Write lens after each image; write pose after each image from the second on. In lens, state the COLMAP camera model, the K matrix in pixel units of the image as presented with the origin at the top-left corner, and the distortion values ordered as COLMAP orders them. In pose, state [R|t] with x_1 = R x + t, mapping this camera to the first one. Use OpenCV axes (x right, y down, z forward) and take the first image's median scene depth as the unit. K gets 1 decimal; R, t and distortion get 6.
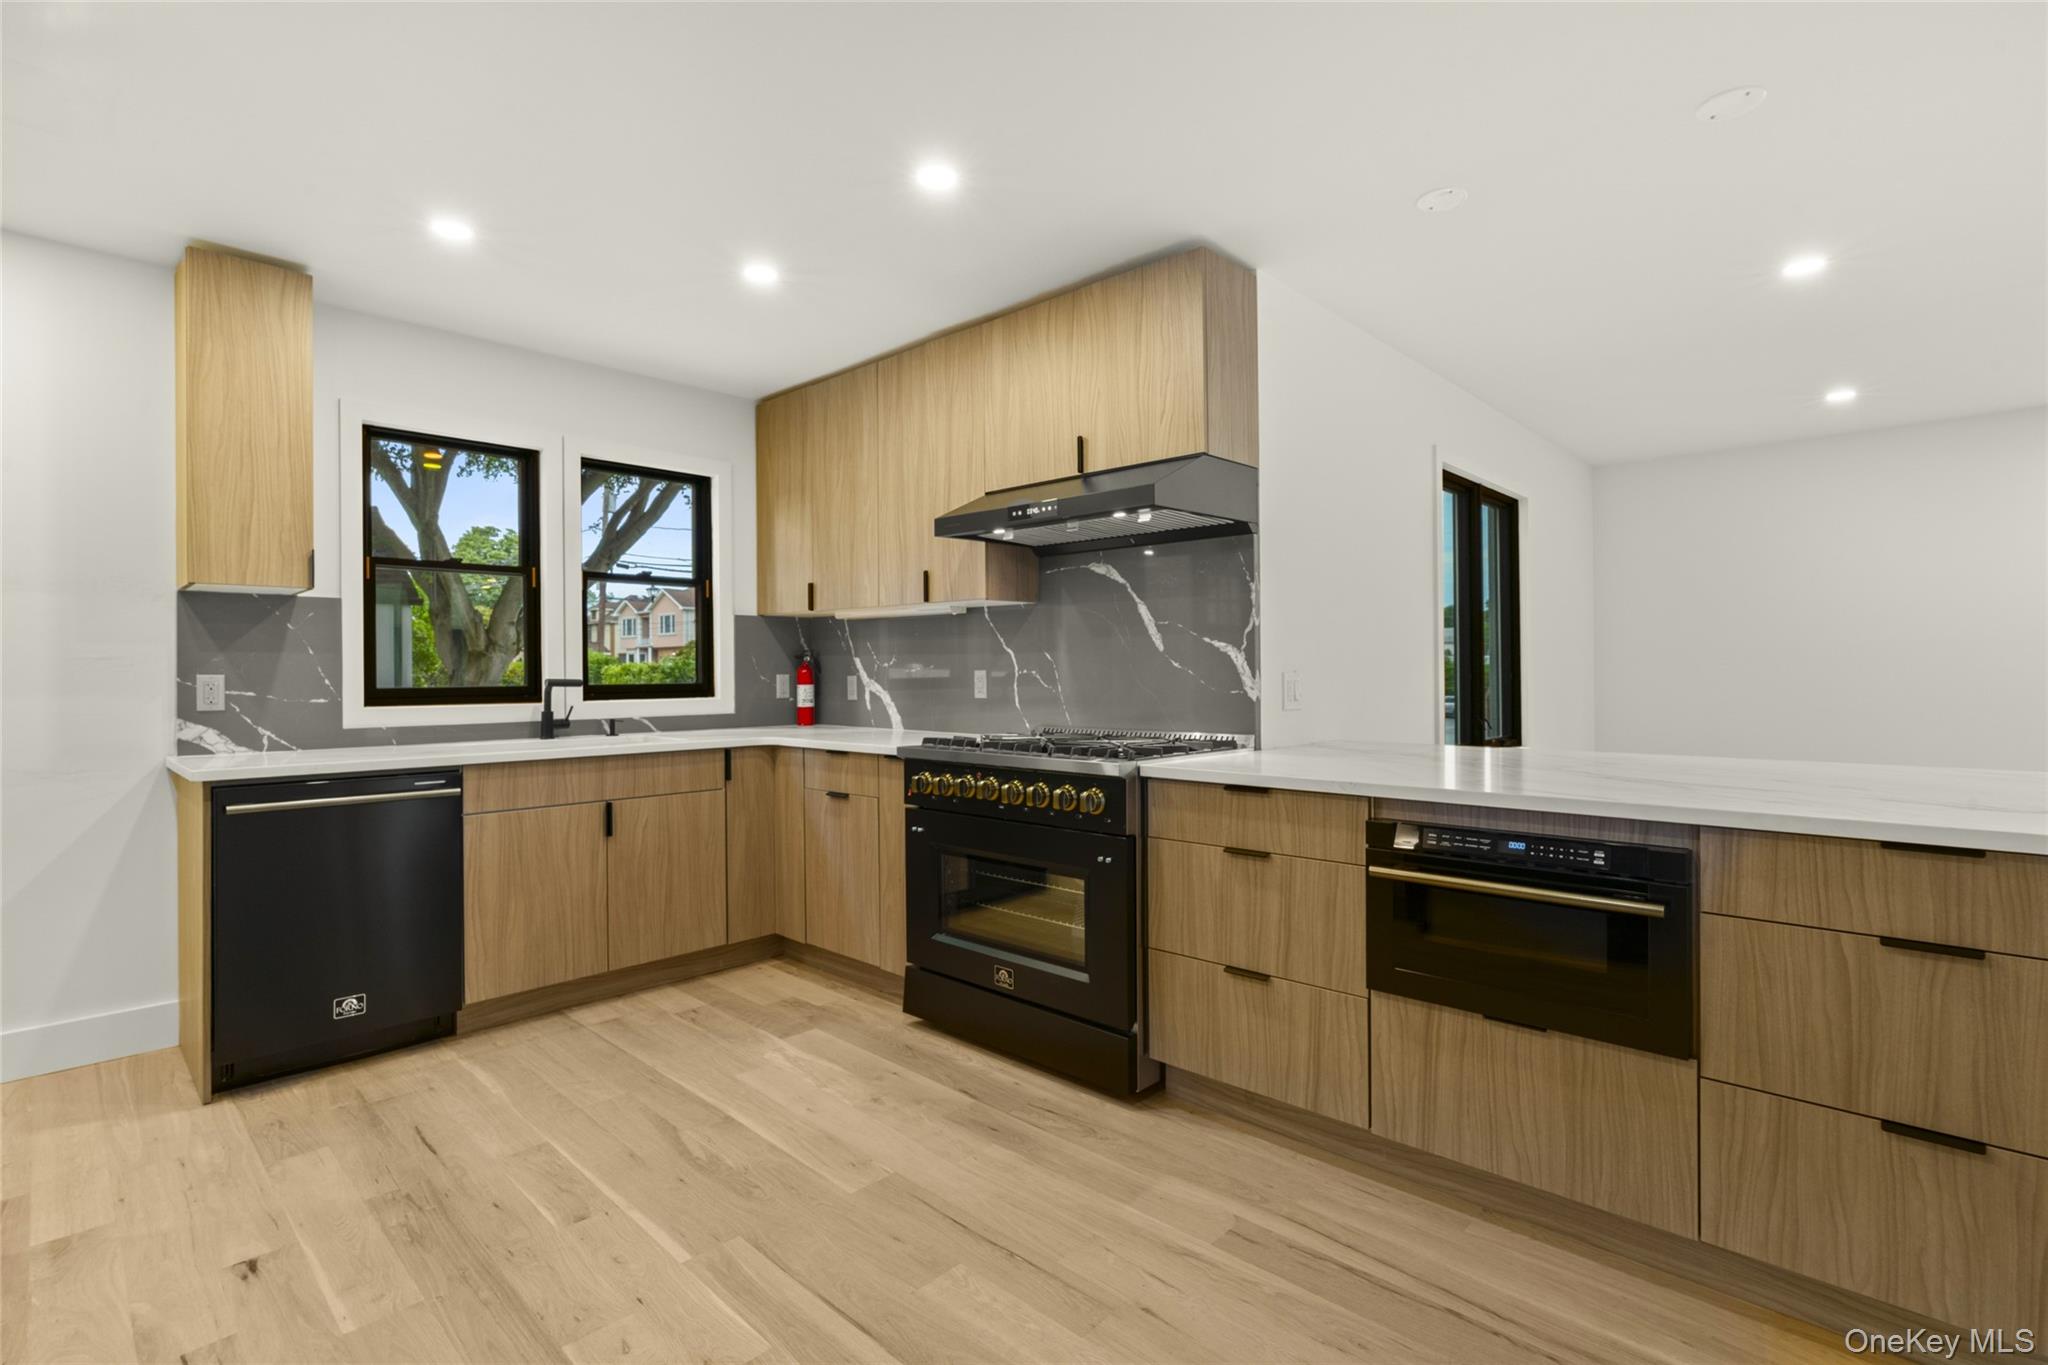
lens RADIAL K [[944.7, 0, 1011.3], [0, 944.7, 667.7], [0, 0, 1]] dist [-0.004531, 0.000136]
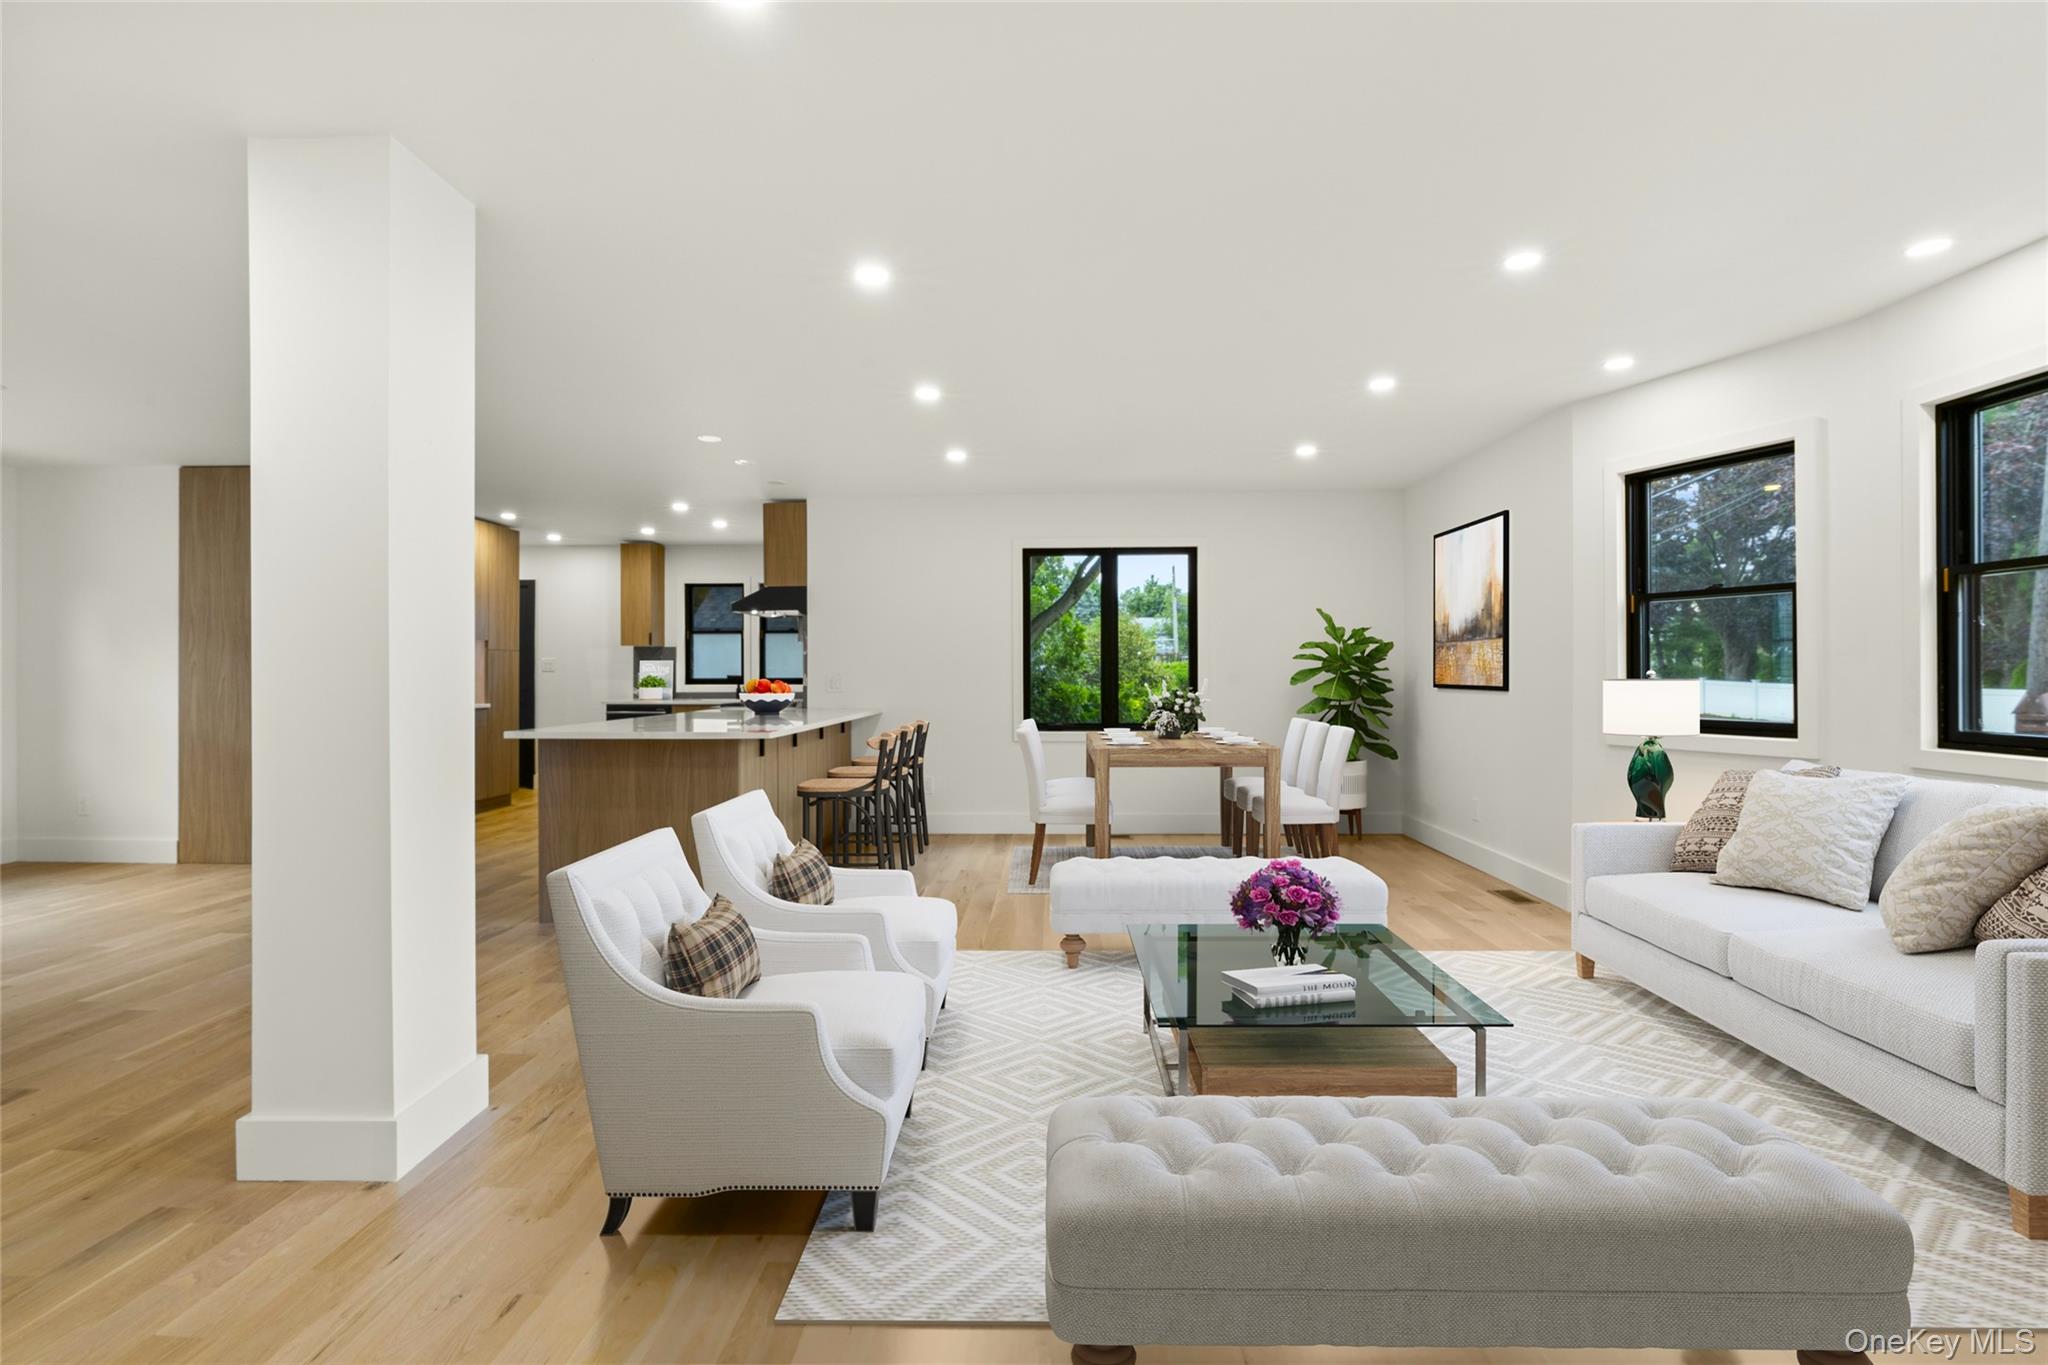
lens RADIAL K [[929.4, 0, 1022.7], [0, 929.4, 668.8], [0, 0, 1]] dist [-0.003232, -0.000145]
pose [[0.663220, 0.002004, -0.748422, 2.108549], [0.001654, 0.999990, 0.004143, -0.015565], [0.748423, -0.003985, 0.663210, -0.098918]]
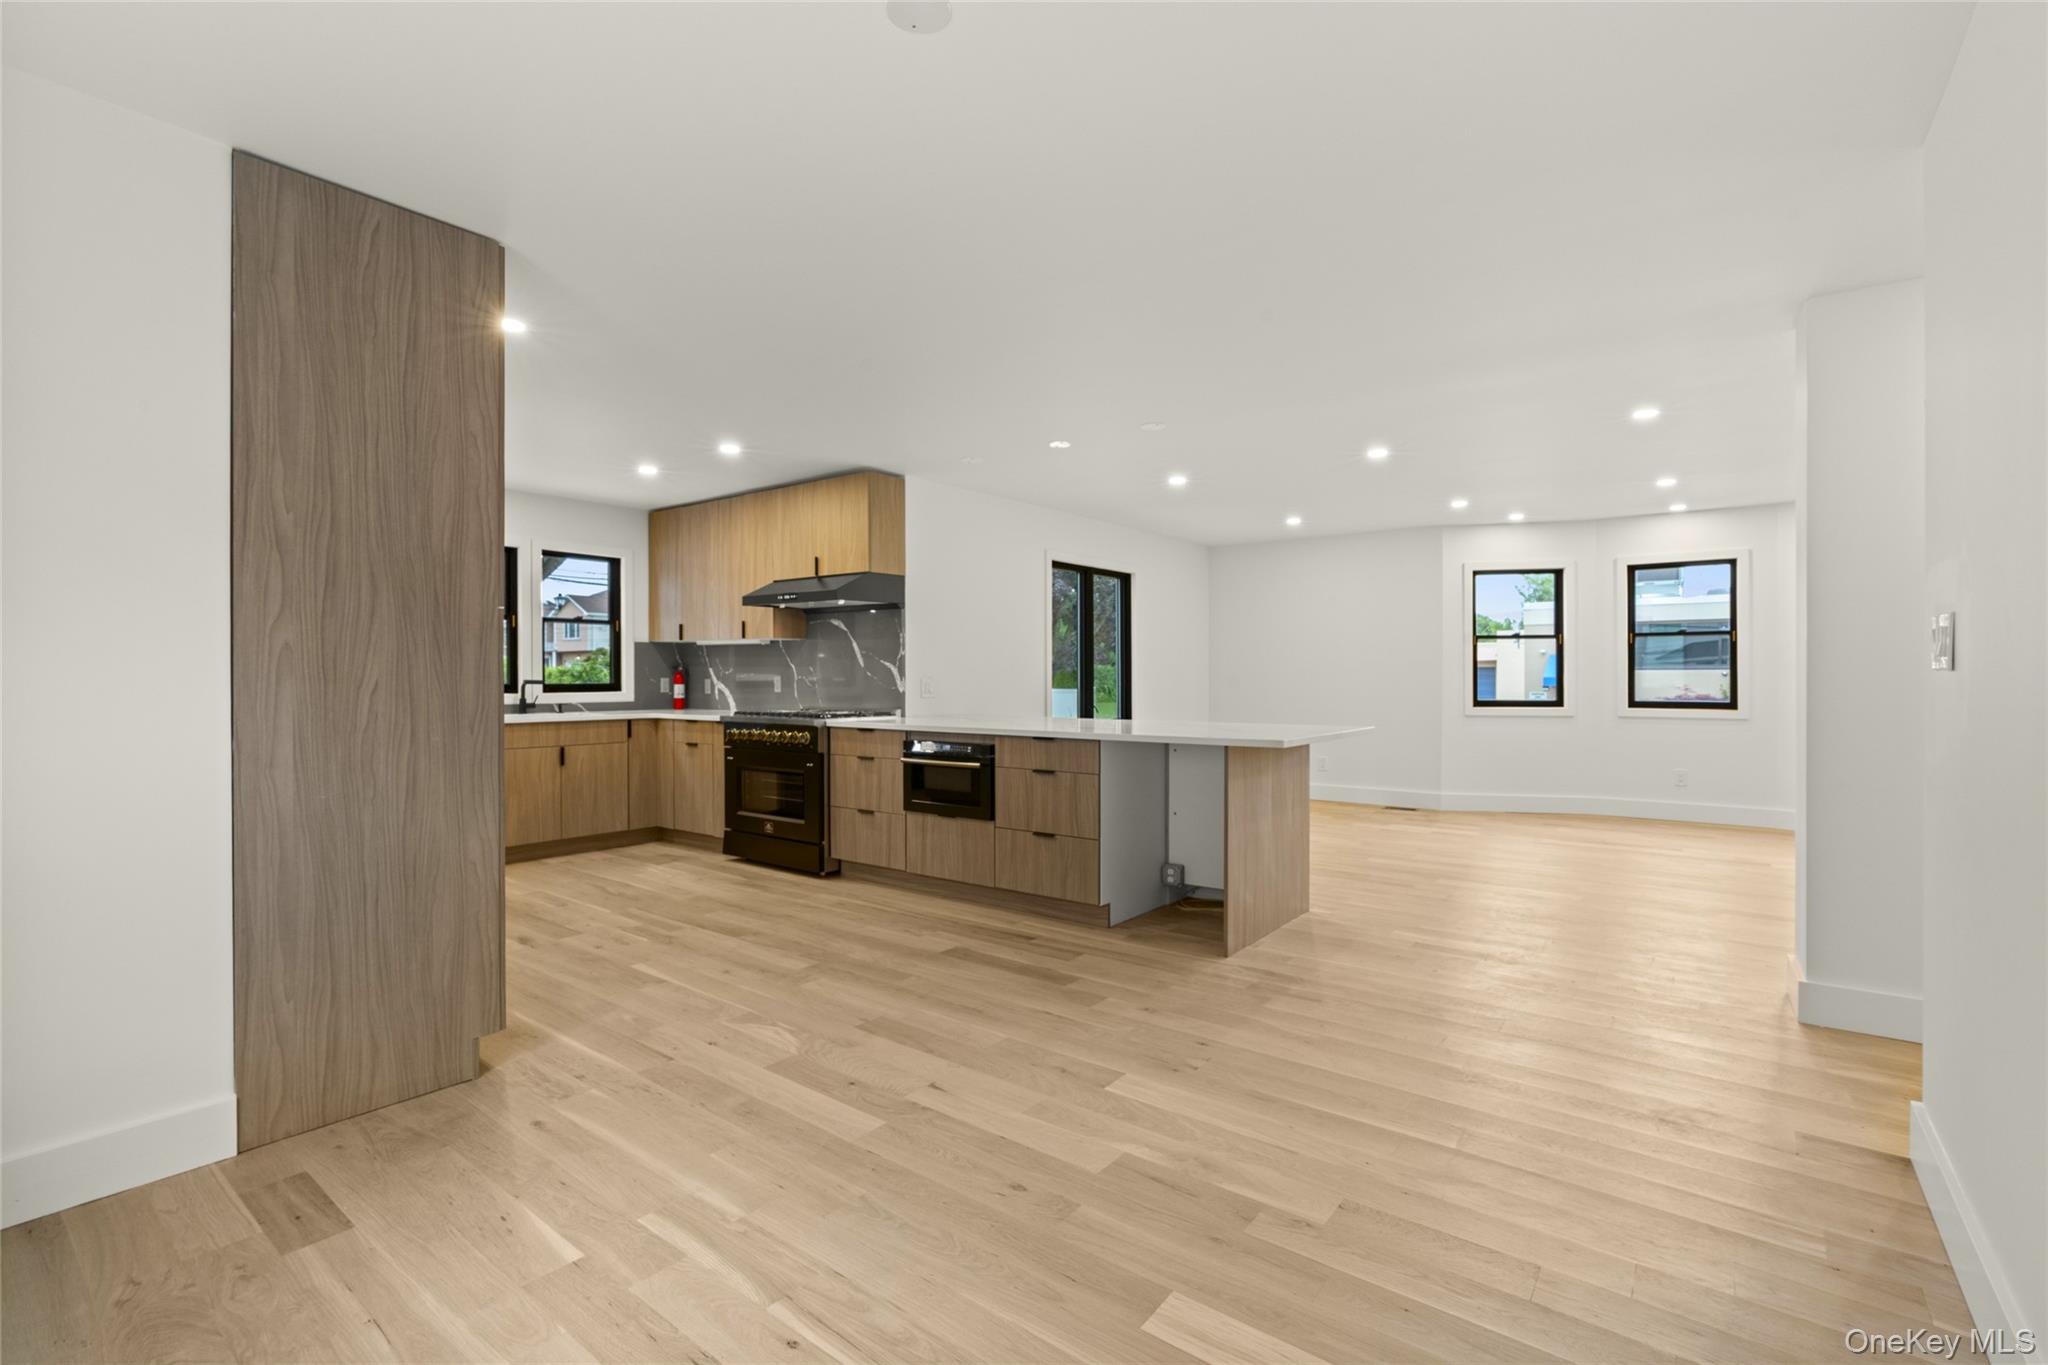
lens RADIAL K [[907.7, 0, 999.9], [0, 907.7, 676.9], [0, 0, 1]] dist [-0.000513, 0.000032]
pose [[0.995719, 0.005135, 0.092285, 0.261906], [-0.005521, 0.999977, 0.003930, -0.005837], [-0.092263, -0.004423, 0.995725, -0.848972]]
